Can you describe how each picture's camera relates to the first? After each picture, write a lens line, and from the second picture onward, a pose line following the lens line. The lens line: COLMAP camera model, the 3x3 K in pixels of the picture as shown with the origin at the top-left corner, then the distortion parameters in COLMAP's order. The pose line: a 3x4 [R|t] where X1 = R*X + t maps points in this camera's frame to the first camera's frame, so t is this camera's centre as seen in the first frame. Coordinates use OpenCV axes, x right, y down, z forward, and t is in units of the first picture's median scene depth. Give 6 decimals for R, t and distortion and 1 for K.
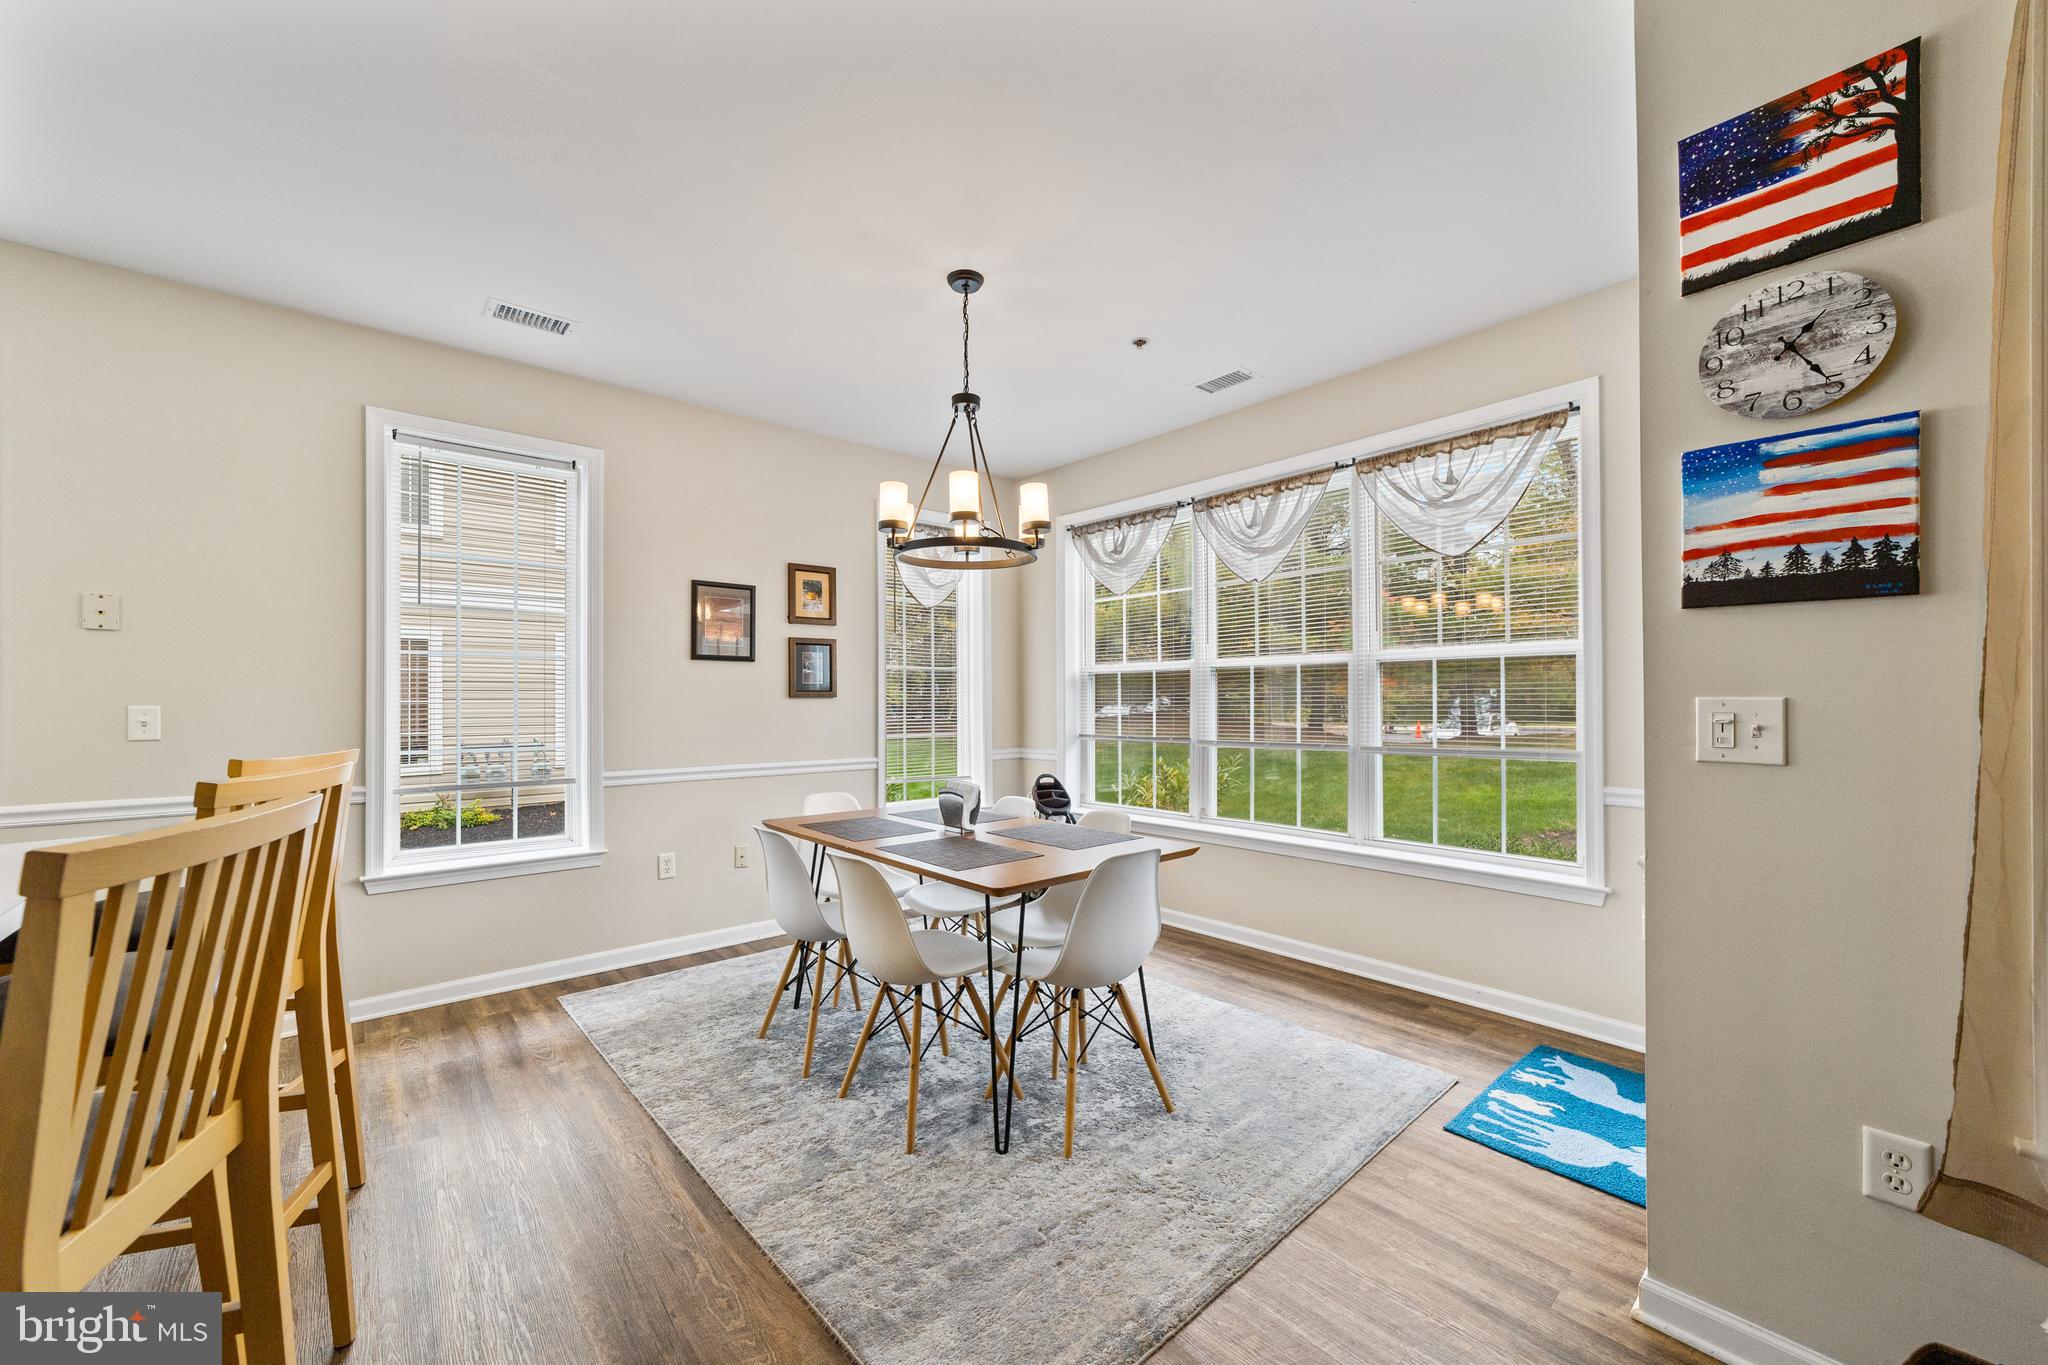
lens RADIAL K [[790.7, 0, 1025.7], [0, 790.7, 699.6], [0, 0, 1]] dist [0.001046, 0.000249]
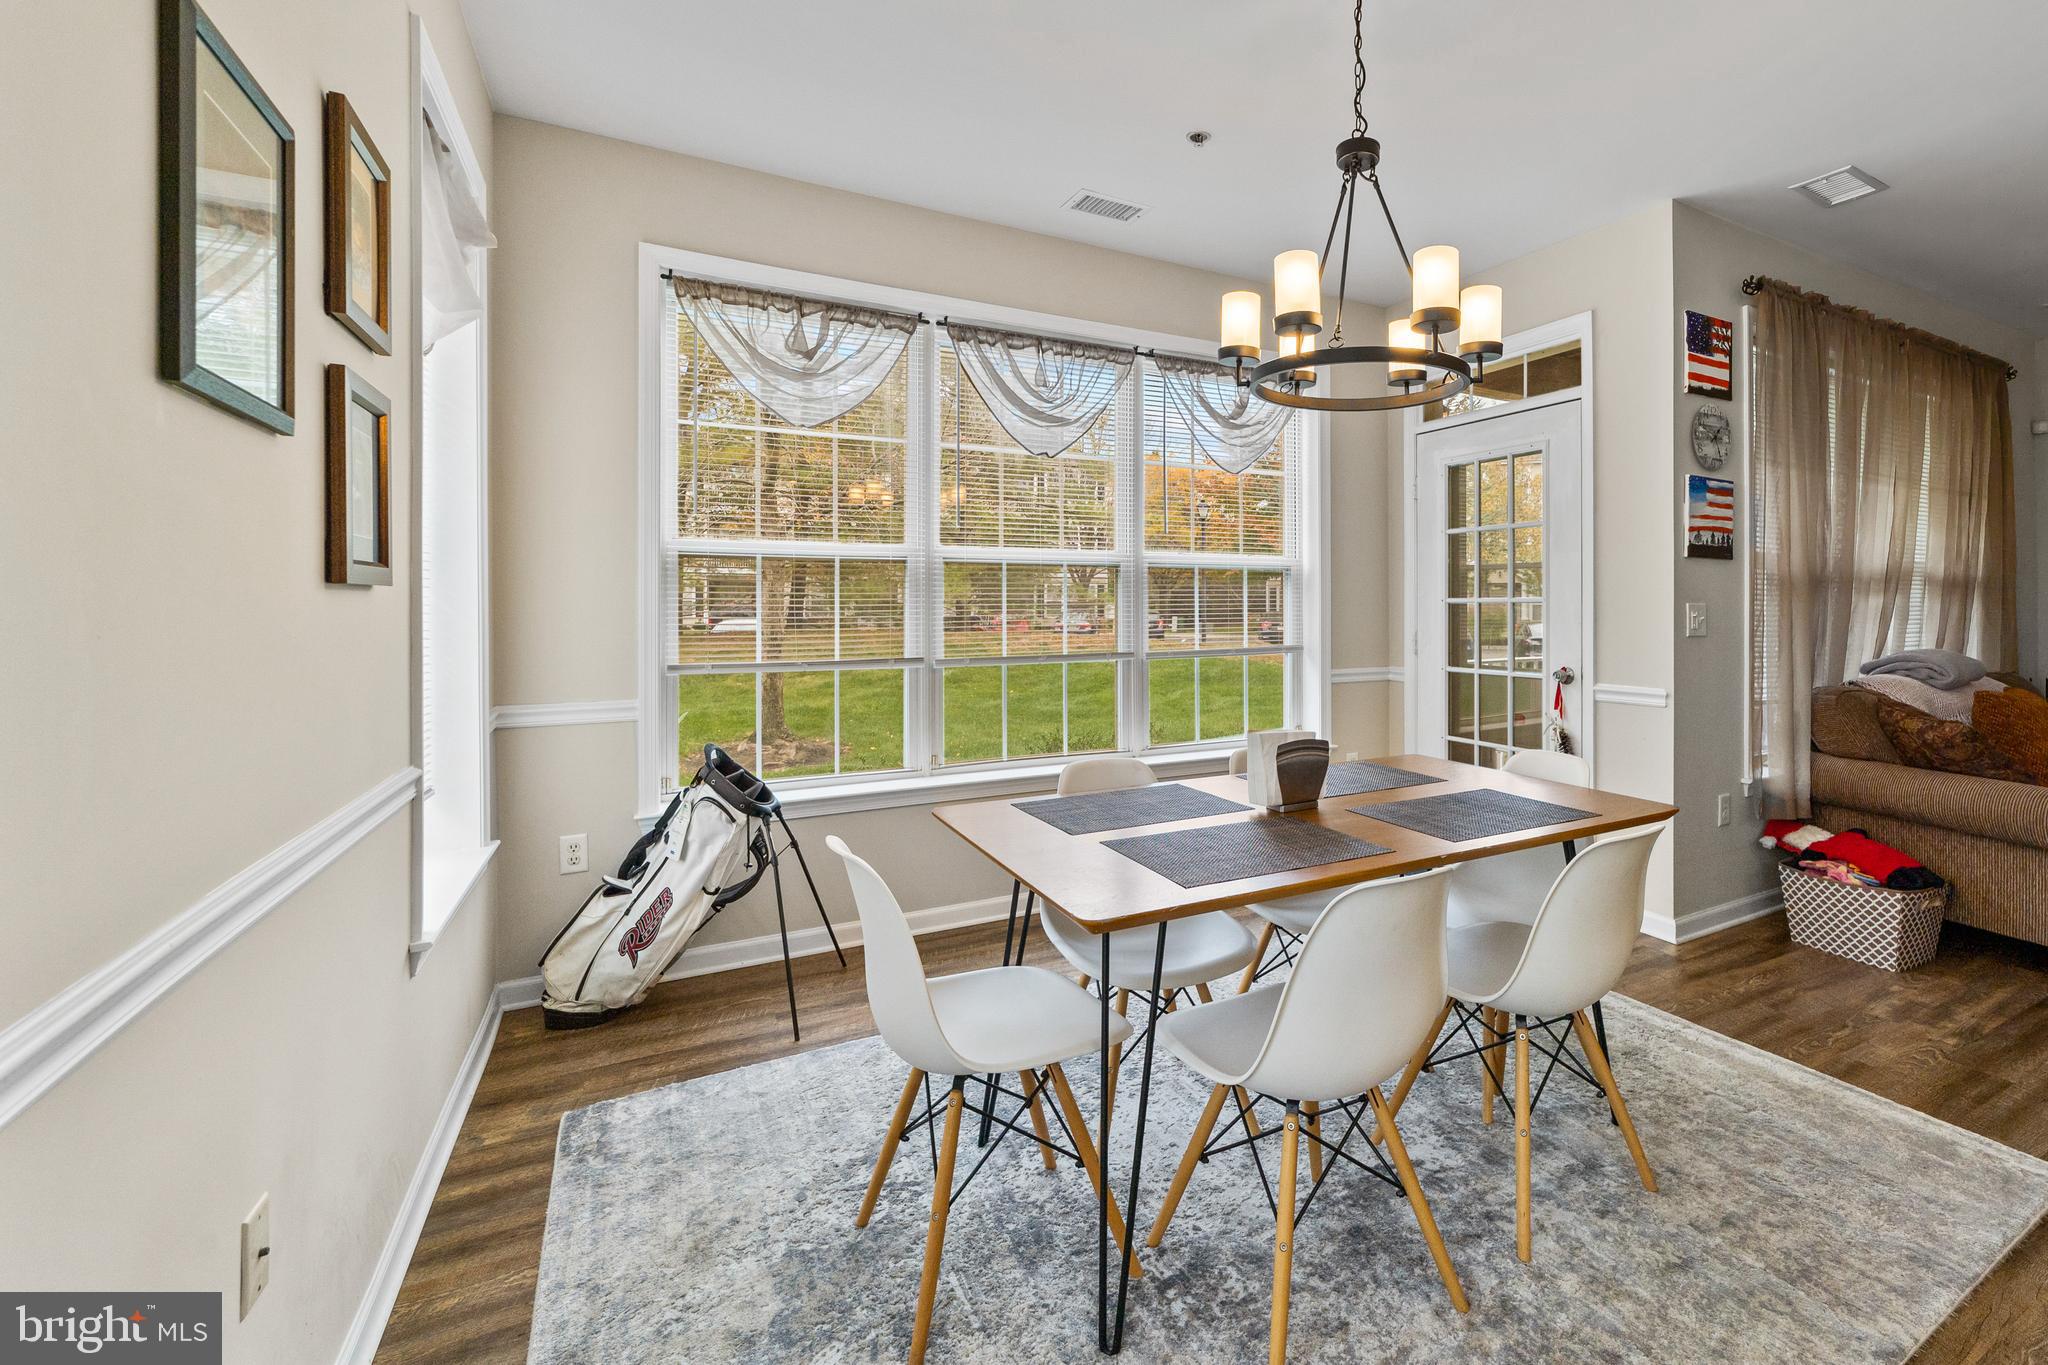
lens RADIAL K [[956.0, 0, 1108.9], [0, 956.0, 603.8], [0, 0, 1]] dist [-0.000235, -0.000027]
pose [[0.176773, 0.003940, 0.984244, -0.654625], [-0.001762, 0.999992, -0.003686, 0.003465], [-0.984250, -0.001083, 0.176779, 0.766874]]
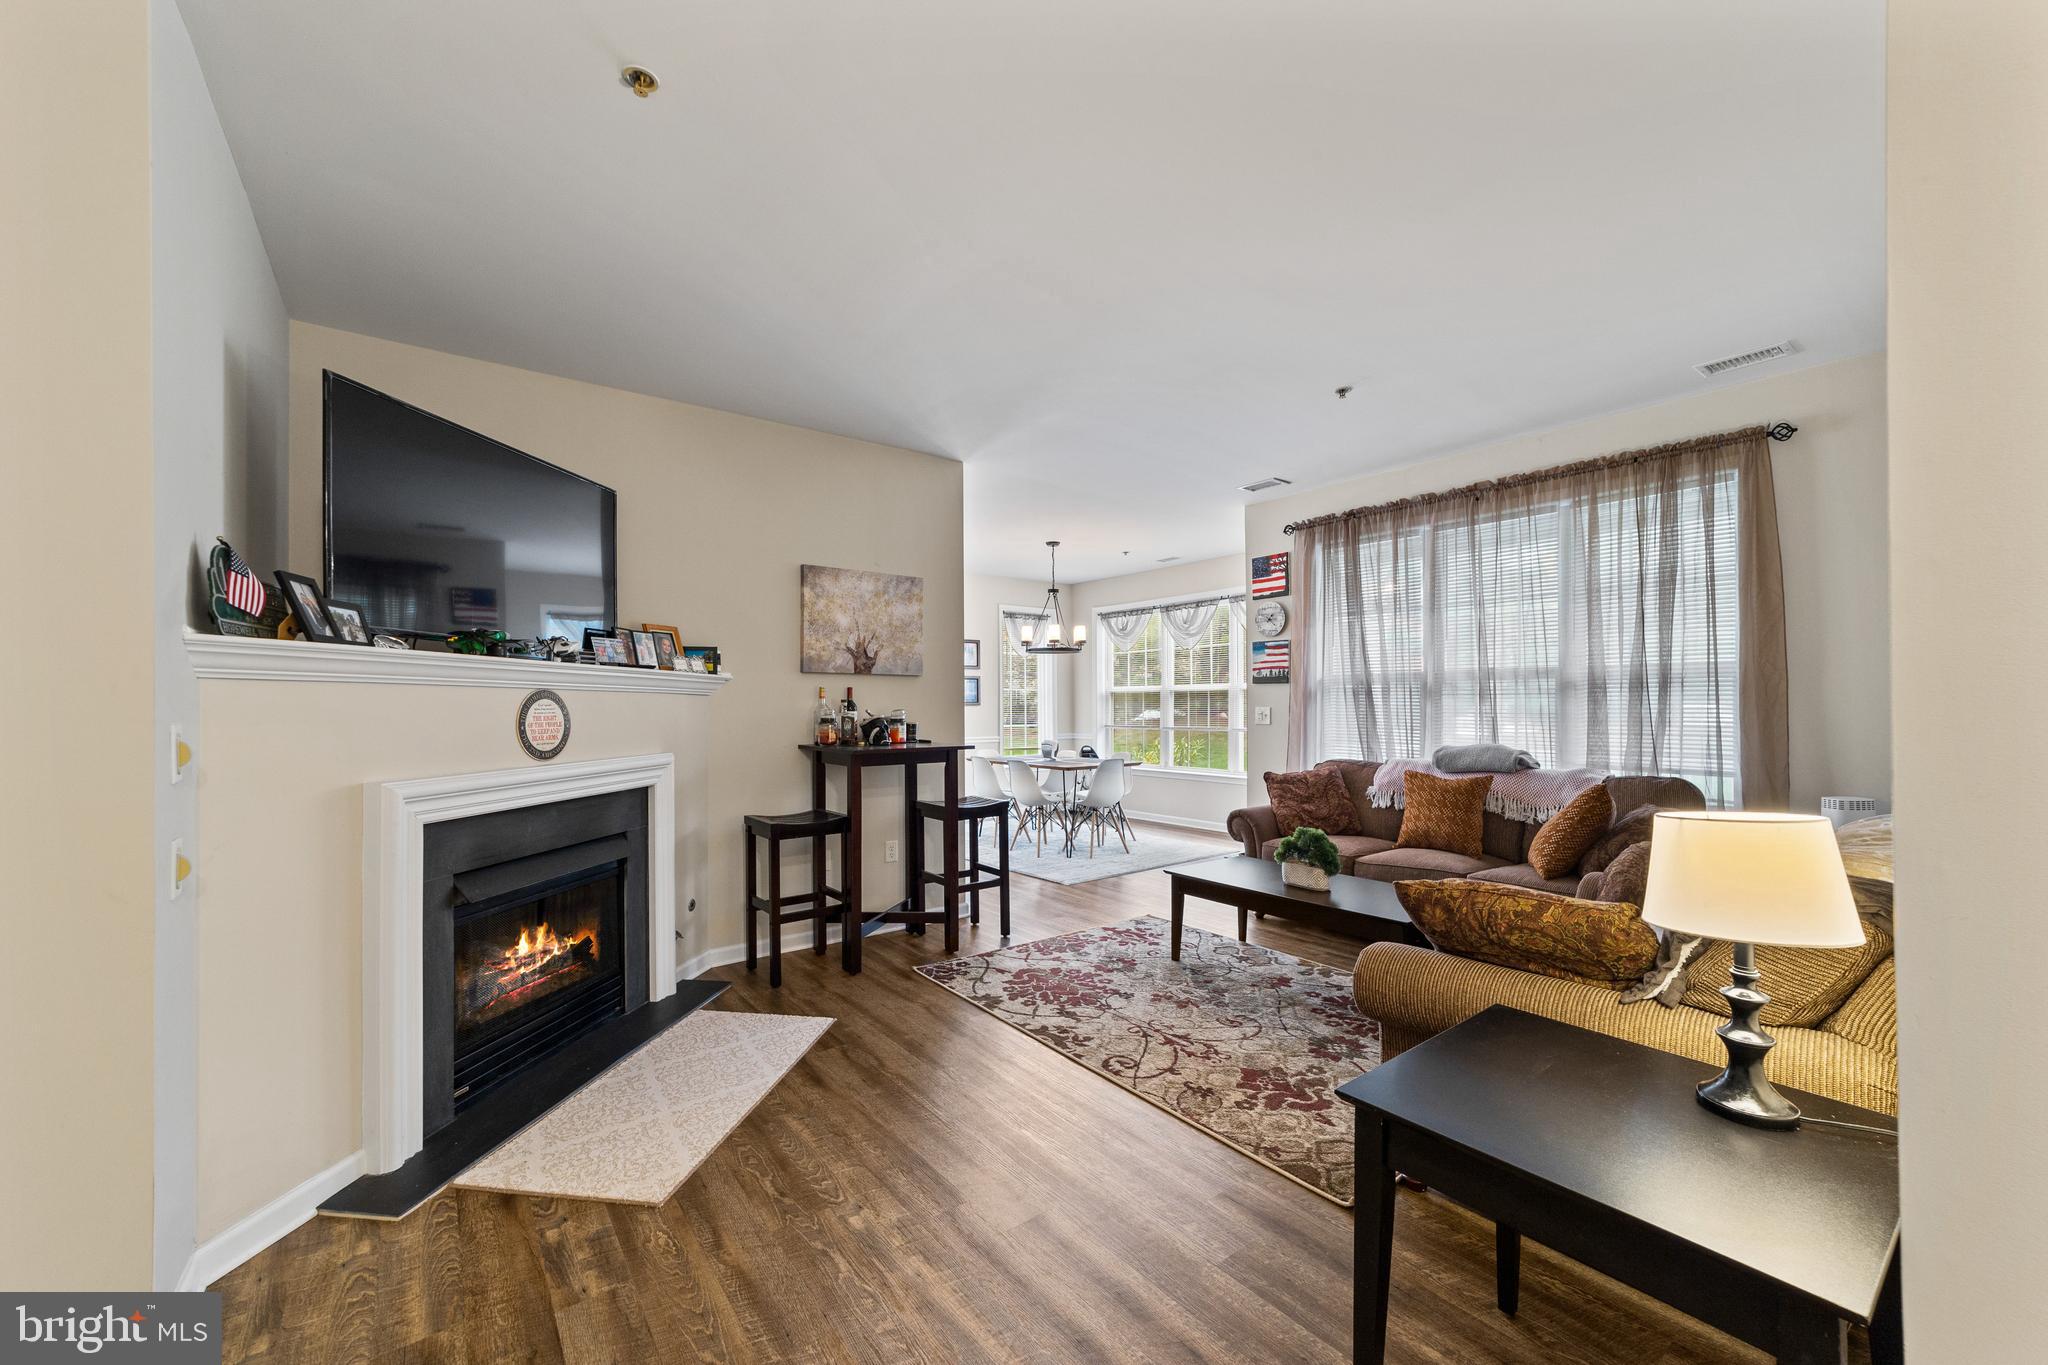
lens RADIAL K [[790.7, 0, 1025.7], [0, 790.7, 699.6], [0, 0, 1]] dist [0.001046, 0.000249]
pose [[0.998158, -0.001414, -0.060652, -0.006262], [0.001159, 0.999990, -0.004246, -0.009525], [0.060657, 0.004168, 0.998150, -1.095192]]
